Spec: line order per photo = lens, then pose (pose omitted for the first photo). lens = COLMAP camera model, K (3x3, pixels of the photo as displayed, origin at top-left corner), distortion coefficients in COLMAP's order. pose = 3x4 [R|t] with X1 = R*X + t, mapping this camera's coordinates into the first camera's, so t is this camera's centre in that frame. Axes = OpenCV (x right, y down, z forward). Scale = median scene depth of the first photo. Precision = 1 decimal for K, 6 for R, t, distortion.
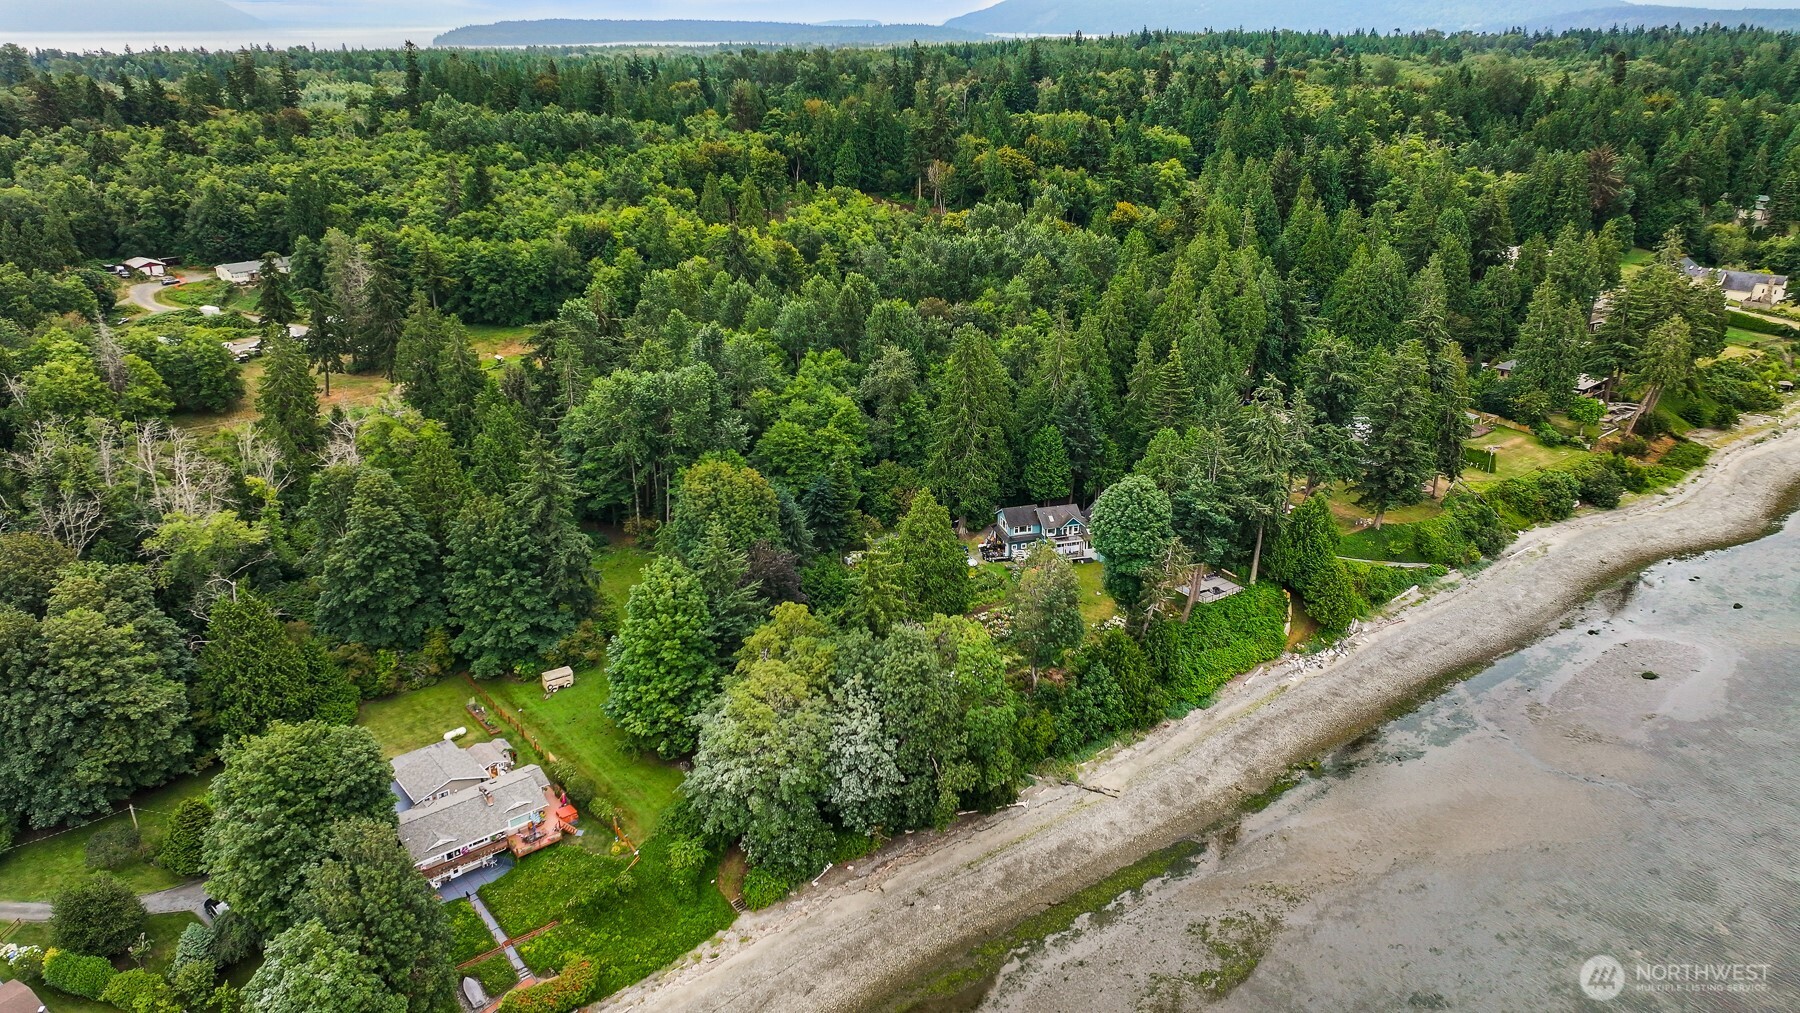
lens RADIAL K [[1278.5, 0, 900.0], [0, 1278.5, 506.5], [0, 0, 1]] dist [0.000766, 0.012894]
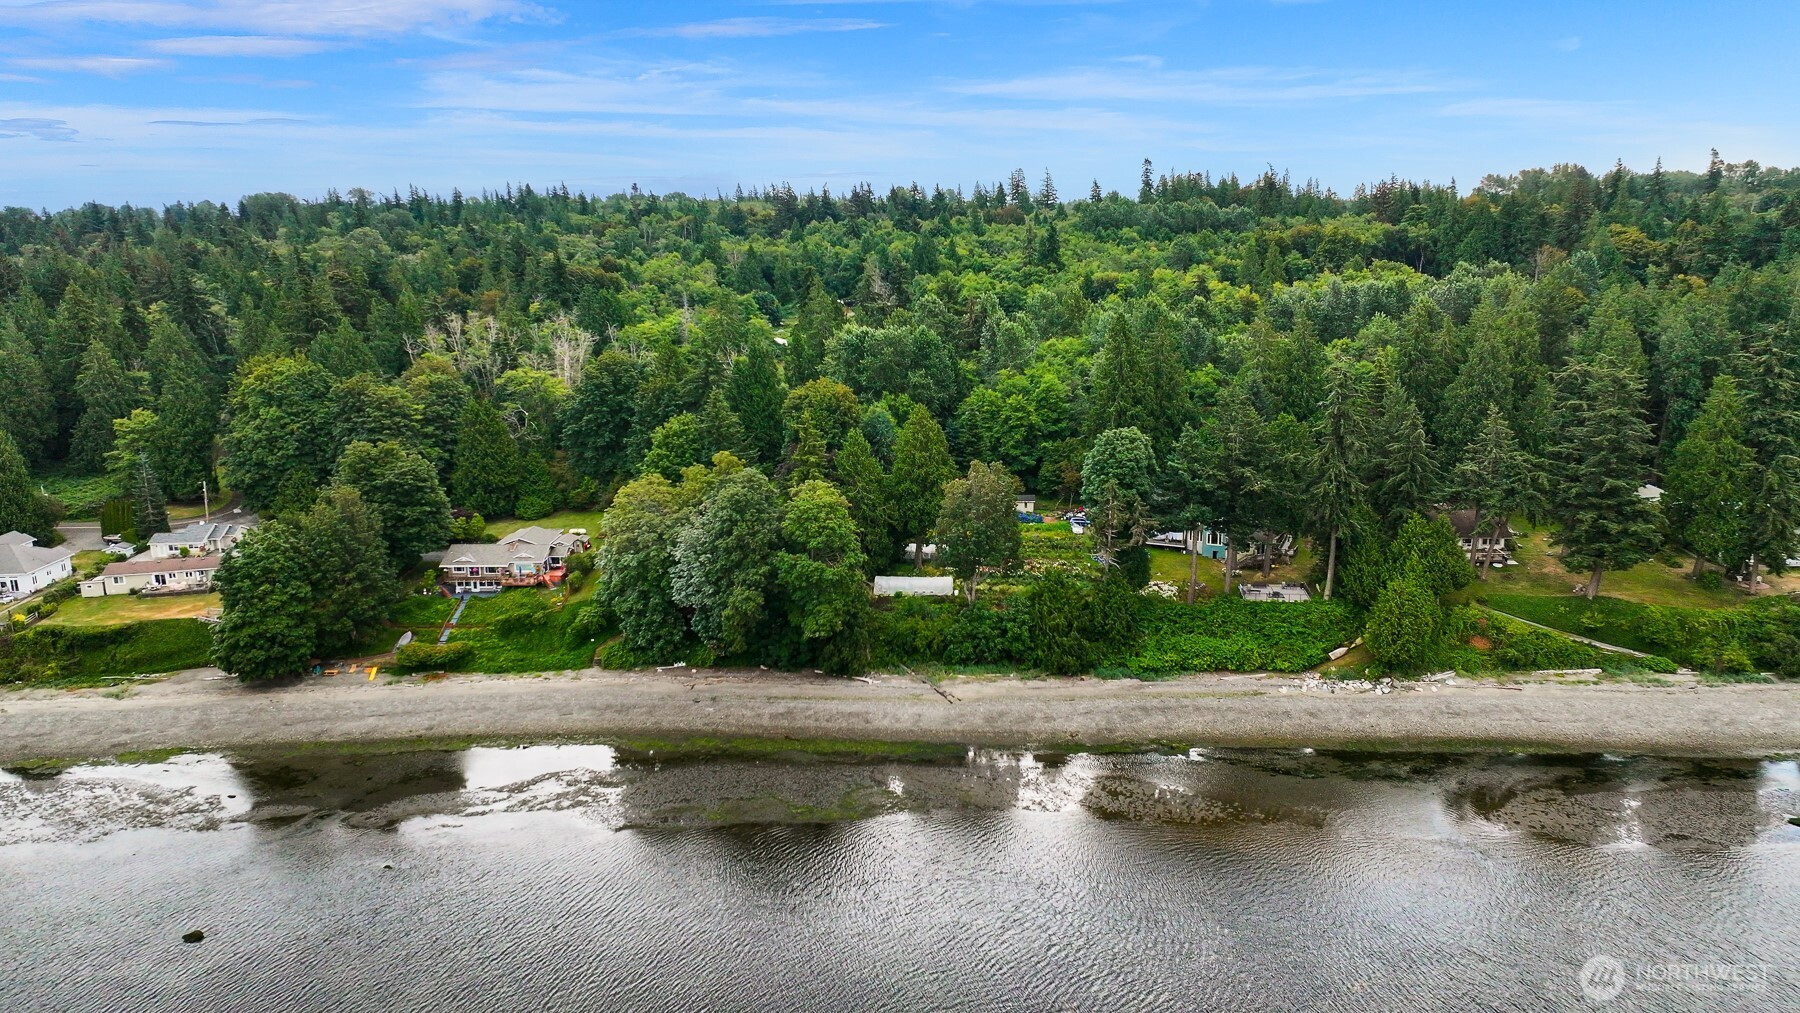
lens RADIAL K [[1255.6, 0, 900.0], [0, 1255.6, 506.5], [0, 0, 1]] dist [0.005405, 0.004185]
pose [[0.746019, 0.147464, -0.649392, 0.600641], [-0.228773, 0.972575, -0.041960, 0.100296], [0.625395, 0.179867, 0.759295, 0.150187]]
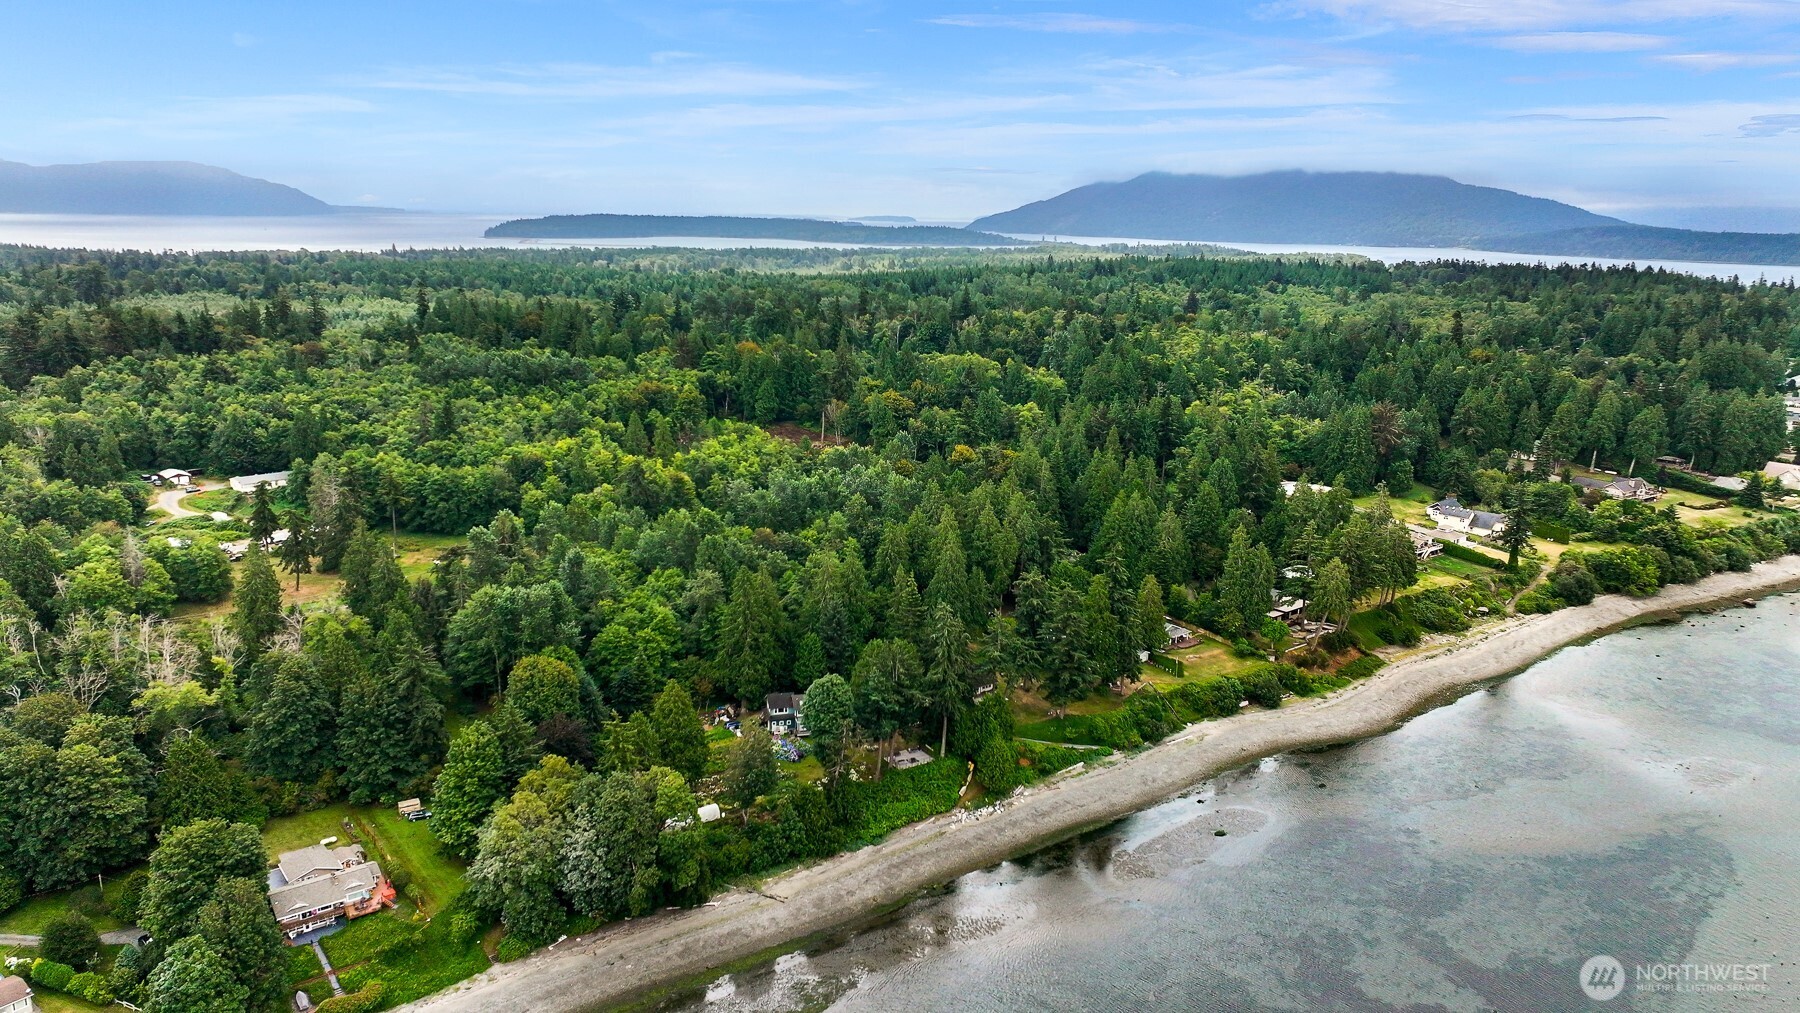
lens RADIAL K [[1278.5, 0, 900.0], [0, 1278.5, 506.5], [0, 0, 1]] dist [0.000766, 0.012894]
pose [[0.999377, 0.026121, -0.023747, 0.253289], [-0.029150, 0.990038, -0.137750, -0.013405], [0.019912, 0.138356, 0.990182, -0.373093]]
